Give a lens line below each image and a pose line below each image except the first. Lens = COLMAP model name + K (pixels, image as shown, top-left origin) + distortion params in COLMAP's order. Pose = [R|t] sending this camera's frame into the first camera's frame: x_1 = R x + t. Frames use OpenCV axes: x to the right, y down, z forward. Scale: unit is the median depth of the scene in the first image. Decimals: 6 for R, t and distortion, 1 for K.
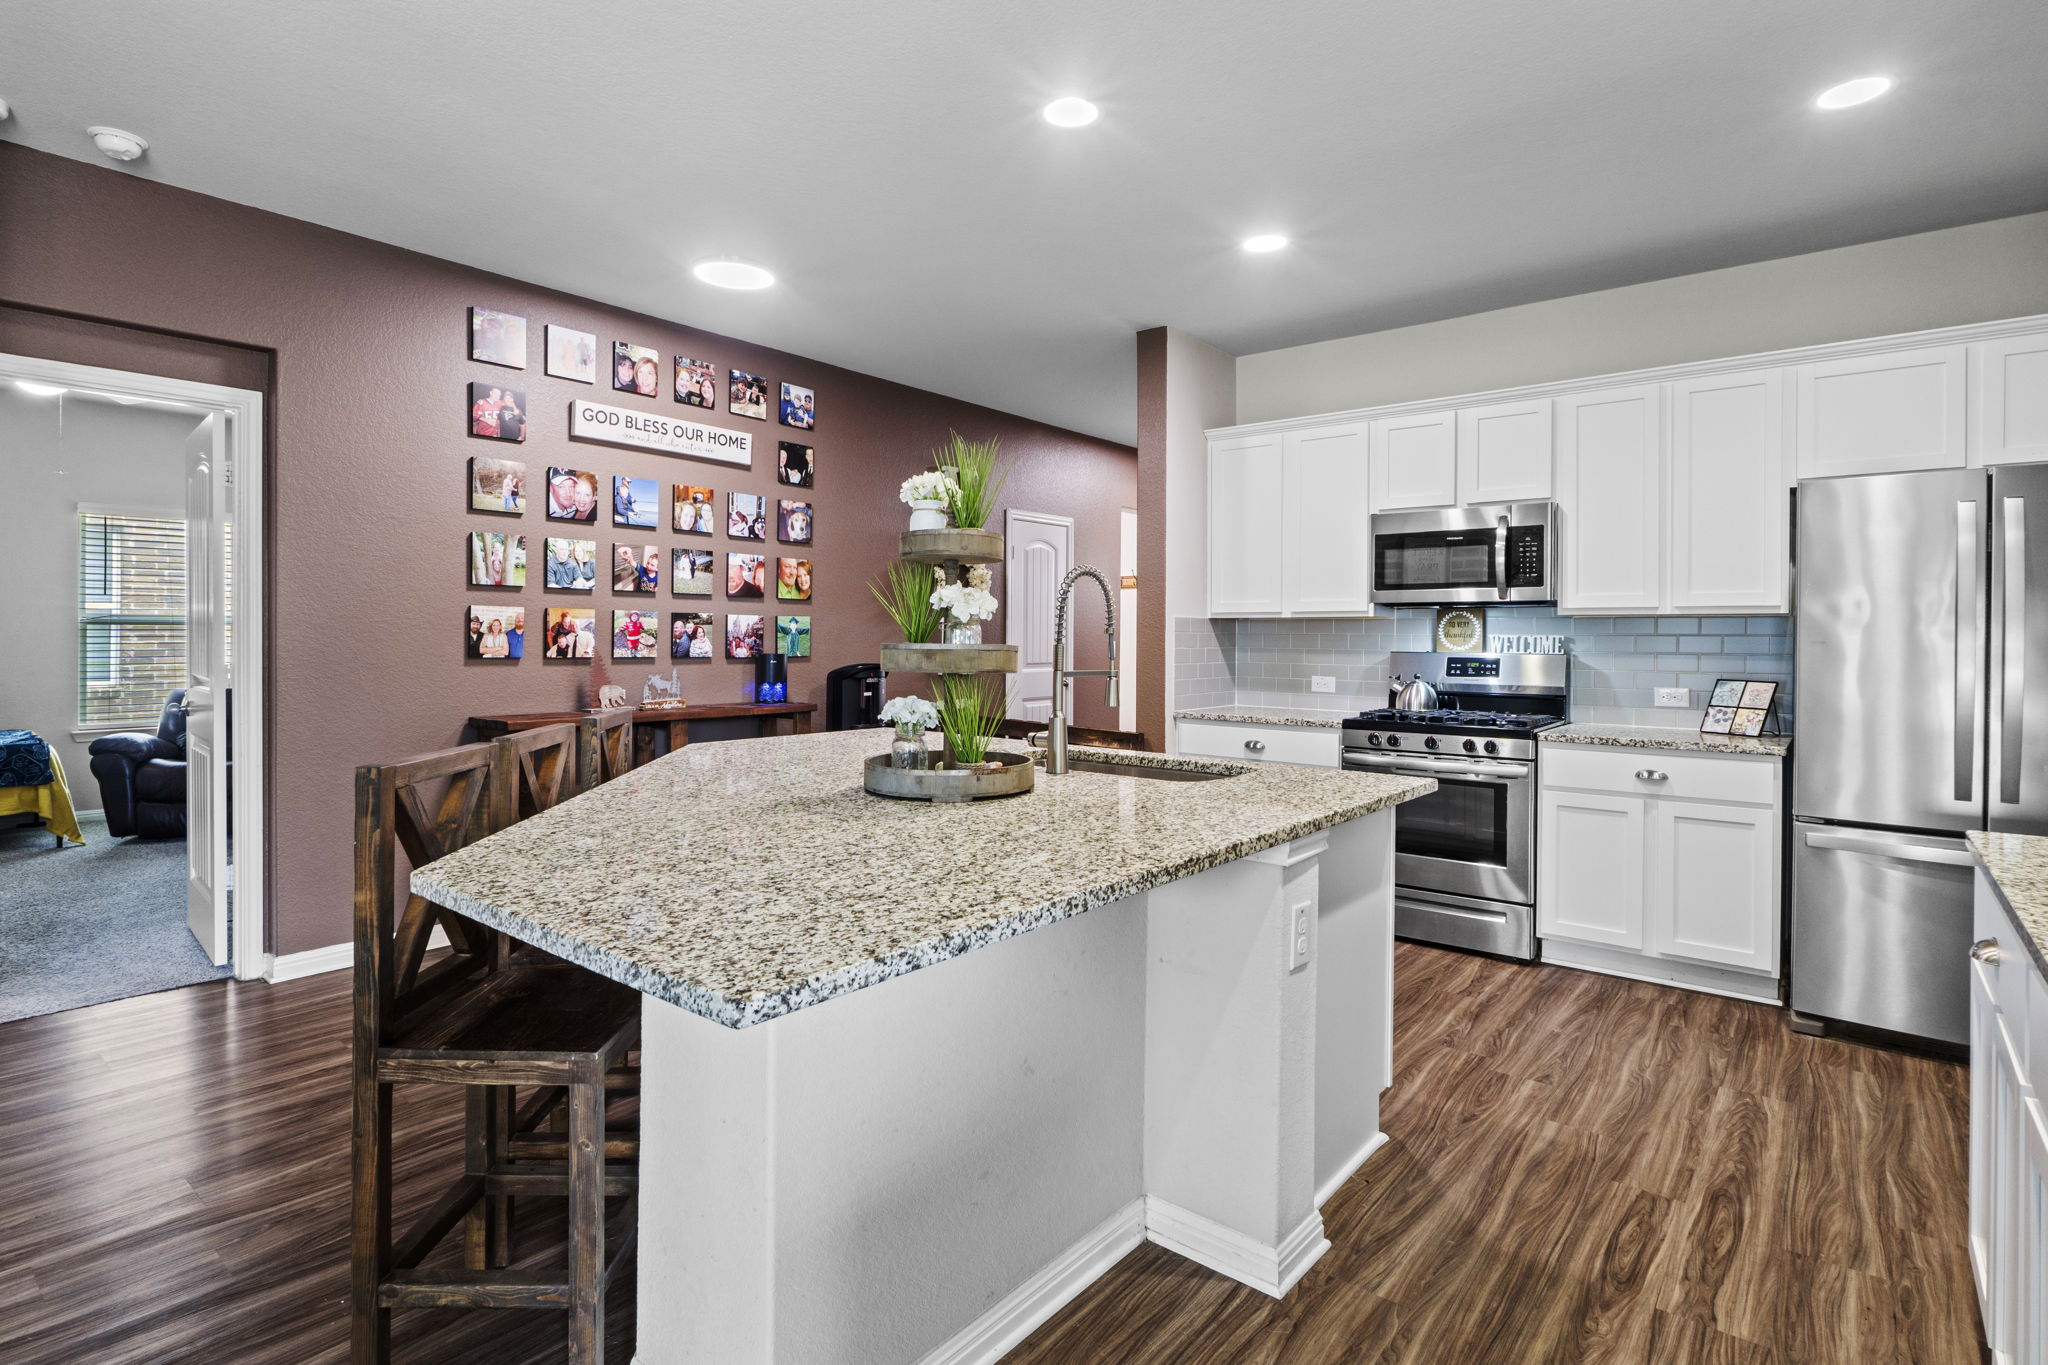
lens RADIAL K [[1026.5, 0, 1024.2], [0, 1026.5, 638.0], [0, 0, 1]] dist [-0.001386, -0.000130]
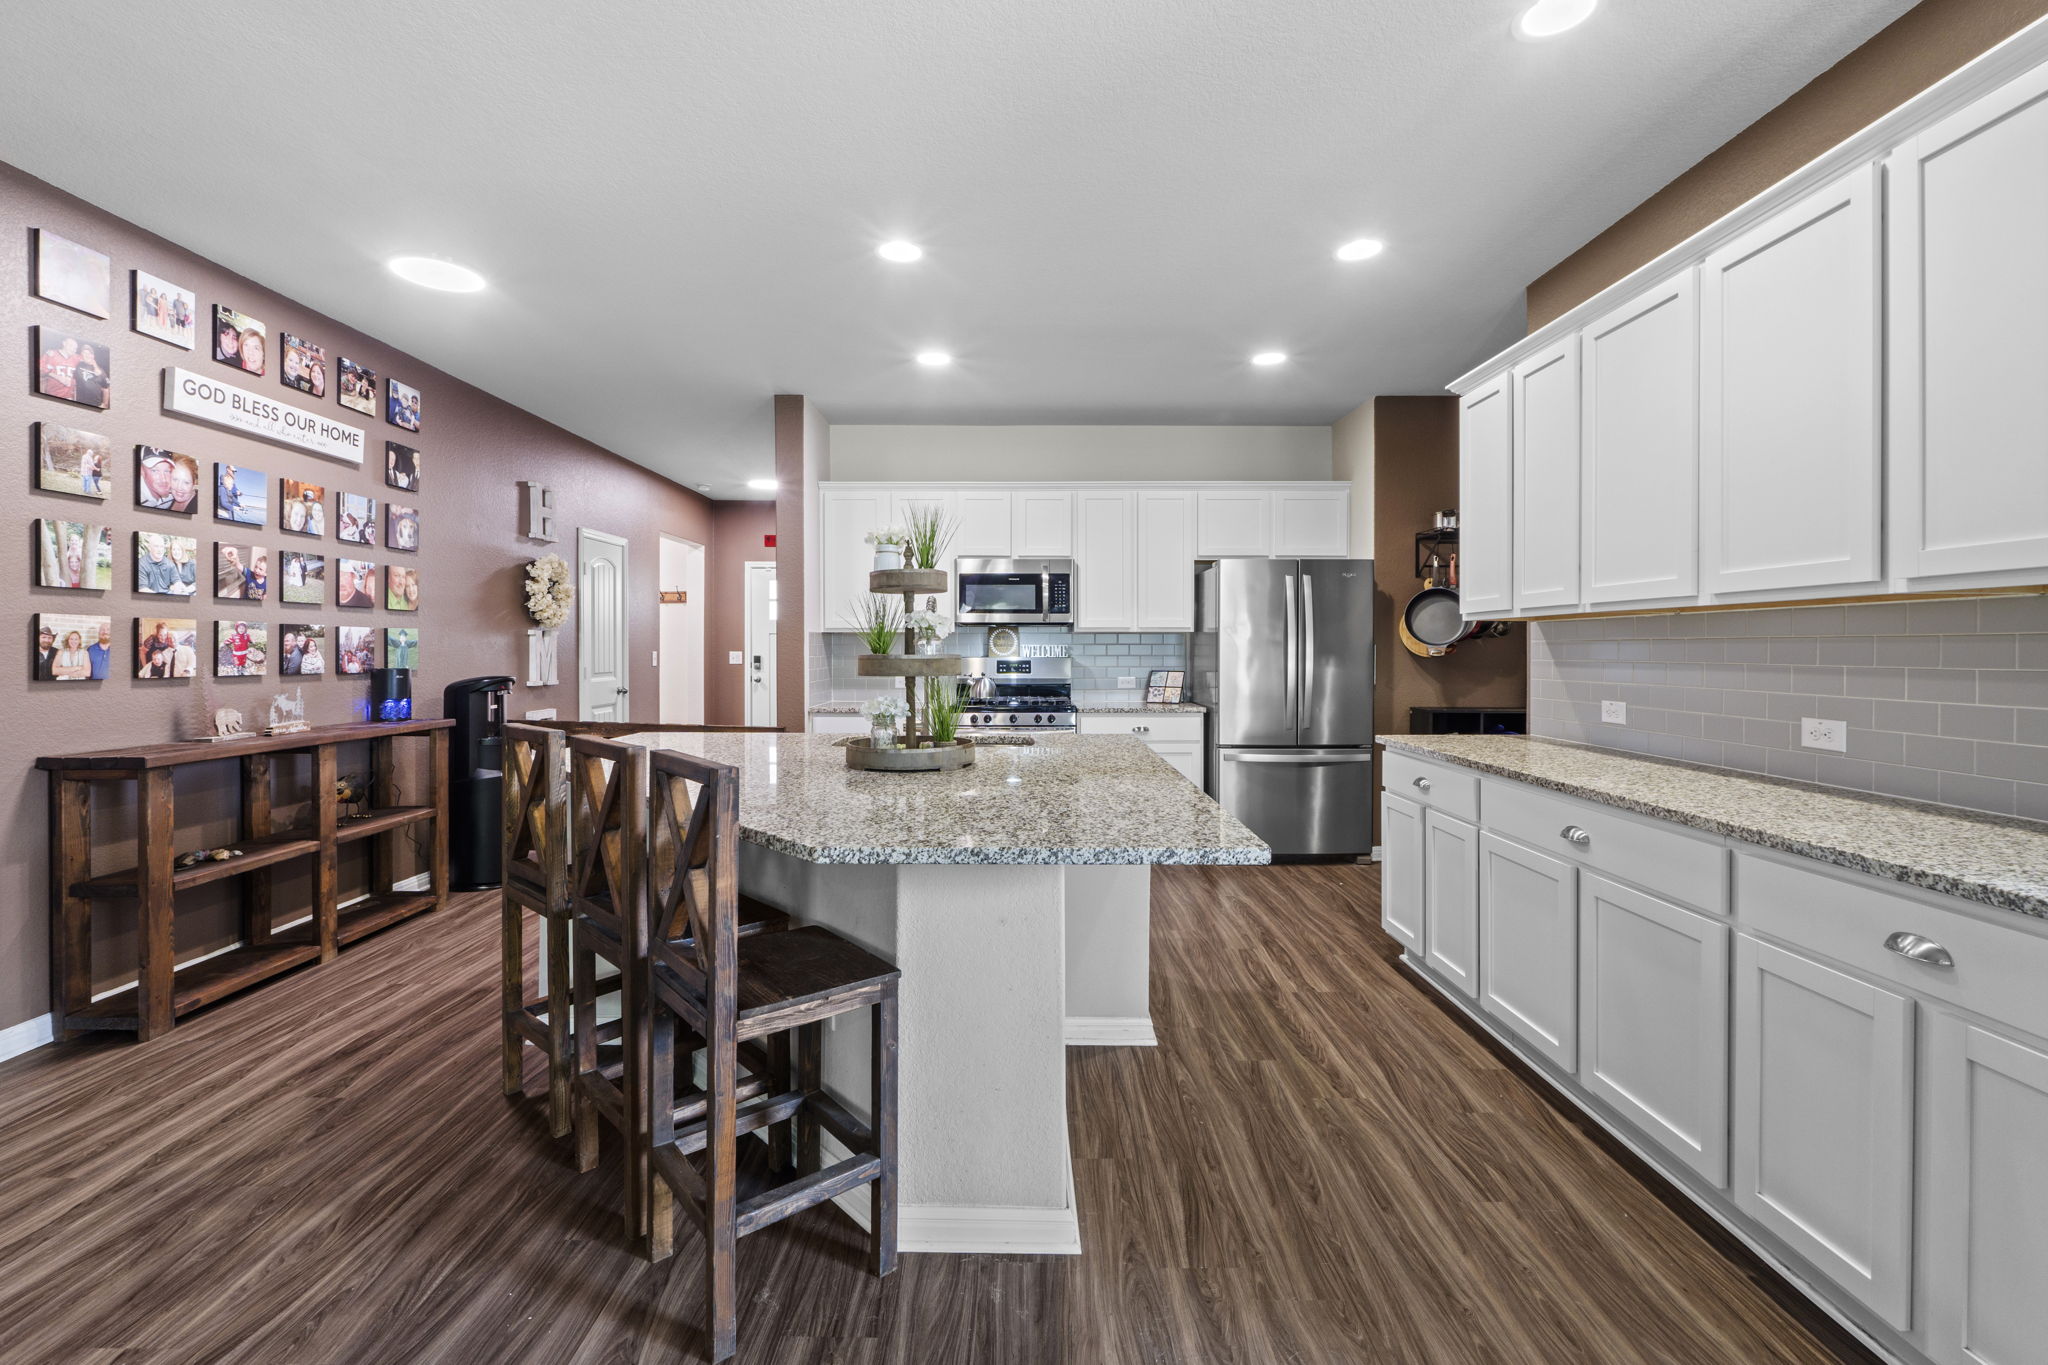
lens RADIAL K [[881.2, 0, 1029.6], [0, 881.2, 647.7], [0, 0, 1]] dist [-0.004557, -0.000036]
pose [[0.772981, -0.006886, 0.634392, -0.338376], [0.006082, 0.999976, 0.003444, -0.003079], [-0.634400, 0.001196, 0.773004, 0.010970]]
